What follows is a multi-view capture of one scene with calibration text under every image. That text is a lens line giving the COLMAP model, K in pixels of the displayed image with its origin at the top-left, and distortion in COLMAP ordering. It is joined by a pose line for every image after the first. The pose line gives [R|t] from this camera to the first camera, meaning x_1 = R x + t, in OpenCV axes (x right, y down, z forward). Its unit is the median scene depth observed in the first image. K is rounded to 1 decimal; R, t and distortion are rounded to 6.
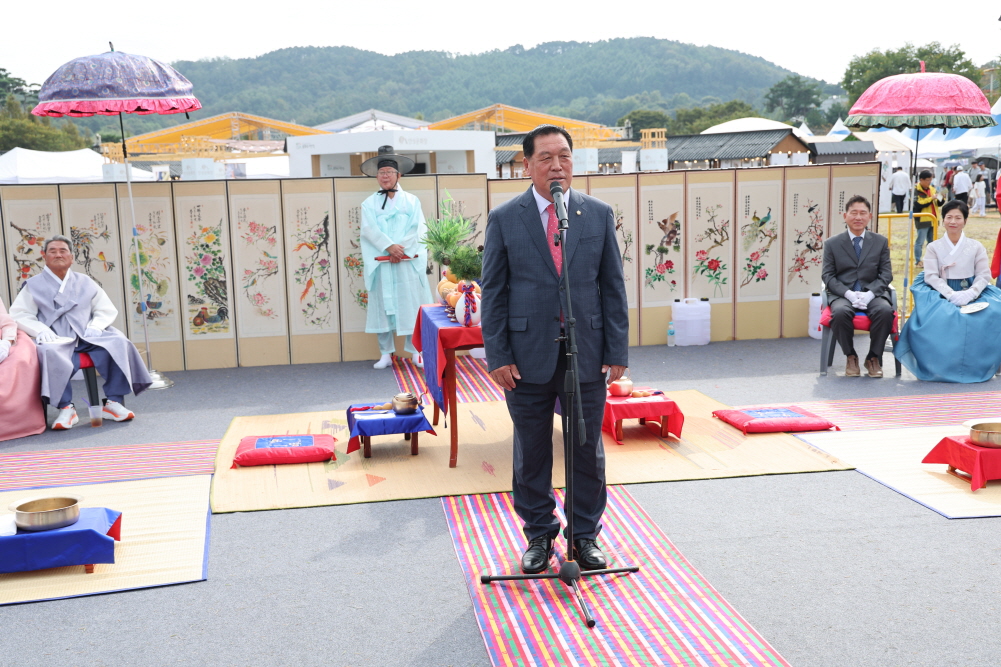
lens RADIAL K [[1270.7, 0, 500.6], [0, 1270.7, 332.3], [0, 0, 1]] dist [0.028595, 0.000000]
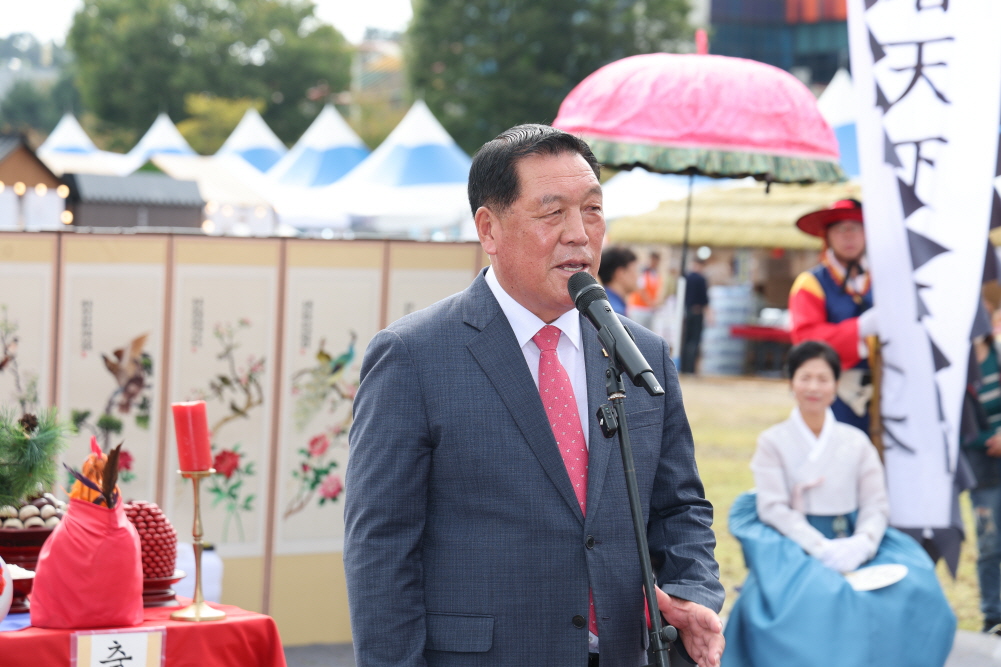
lens RADIAL K [[2956.5, 0, 500.4], [0, 2956.5, 331.7], [0, 0, 1]] dist [0.521105, 0.000000]
pose [[0.865859, 0.047218, 0.498054, -0.263835], [-0.002693, 0.995962, -0.089740, -0.010095], [-0.500280, 0.076361, 0.862490, 0.130047]]
